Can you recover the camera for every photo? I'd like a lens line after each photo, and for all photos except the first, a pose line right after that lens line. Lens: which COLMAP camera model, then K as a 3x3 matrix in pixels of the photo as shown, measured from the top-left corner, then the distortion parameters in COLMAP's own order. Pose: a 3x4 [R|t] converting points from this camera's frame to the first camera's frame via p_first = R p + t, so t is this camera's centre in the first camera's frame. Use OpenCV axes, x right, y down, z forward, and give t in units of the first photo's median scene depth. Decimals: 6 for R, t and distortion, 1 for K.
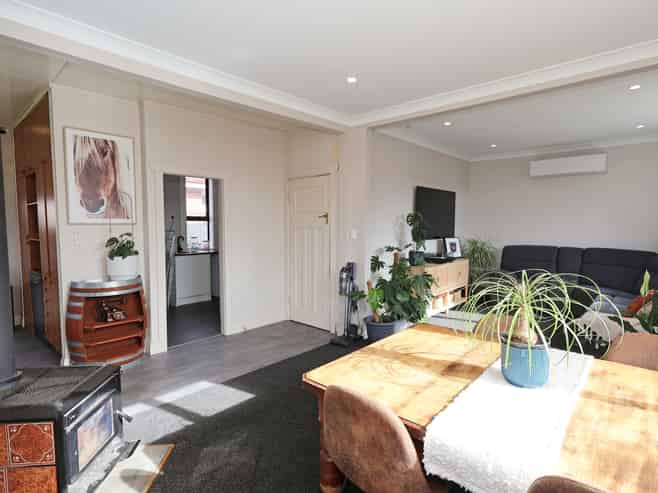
lens RADIAL K [[352.9, 0, 326.9], [0, 352.9, 244.4], [0, 0, 1]] dist [0.024306, 0.001479]
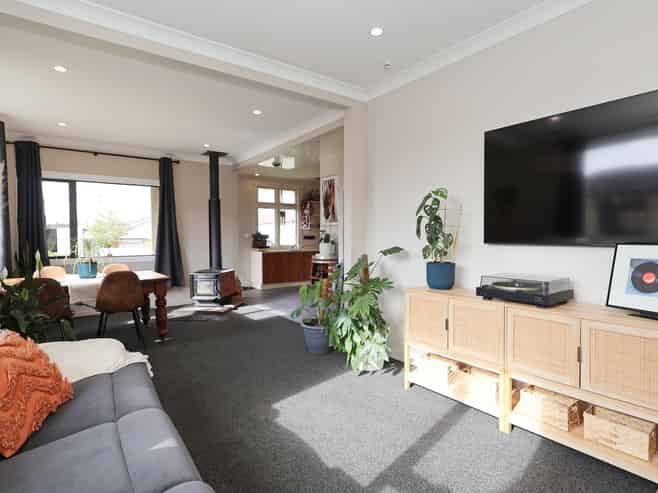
lens RADIAL K [[352.9, 0, 327.0], [0, 352.9, 246.5], [0, 0, 1]] dist [0.024306, 0.001479]
pose [[-0.184087, 0.037537, -0.982193, 1.173798], [-0.064434, 0.996660, 0.050166, -0.040308], [0.980796, 0.072522, -0.181053, 1.331020]]
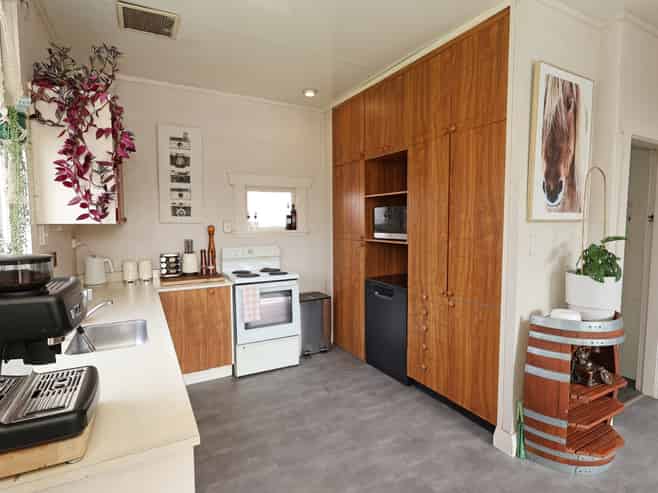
lens RADIAL K [[352.9, 0, 334.9], [0, 352.9, 245.5], [0, 0, 1]] dist [0.024306, 0.001479]
pose [[0.948230, 0.030037, -0.316160, -0.801671], [-0.027052, 0.999538, 0.013826, -0.013456], [0.316429, -0.004557, 0.948605, 0.291925]]
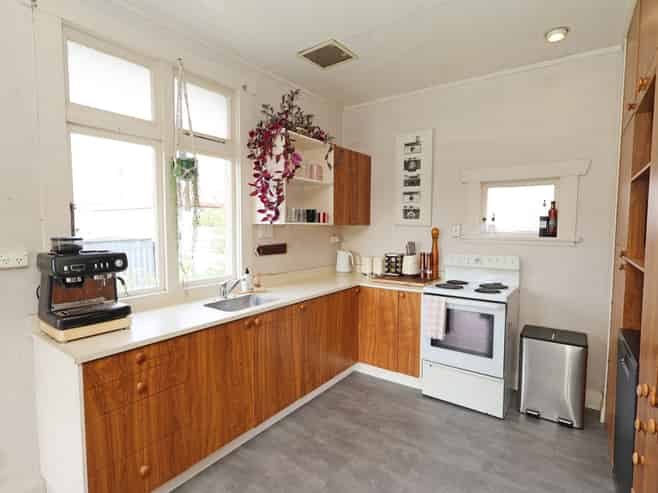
lens RADIAL K [[352.9, 0, 333.9], [0, 352.9, 245.6], [0, 0, 1]] dist [0.024306, 0.001479]
pose [[0.140050, 0.075767, -0.987241, -0.548501], [-0.071157, 0.995260, 0.066288, -0.044065], [0.987584, 0.060965, 0.144778, 0.729100]]
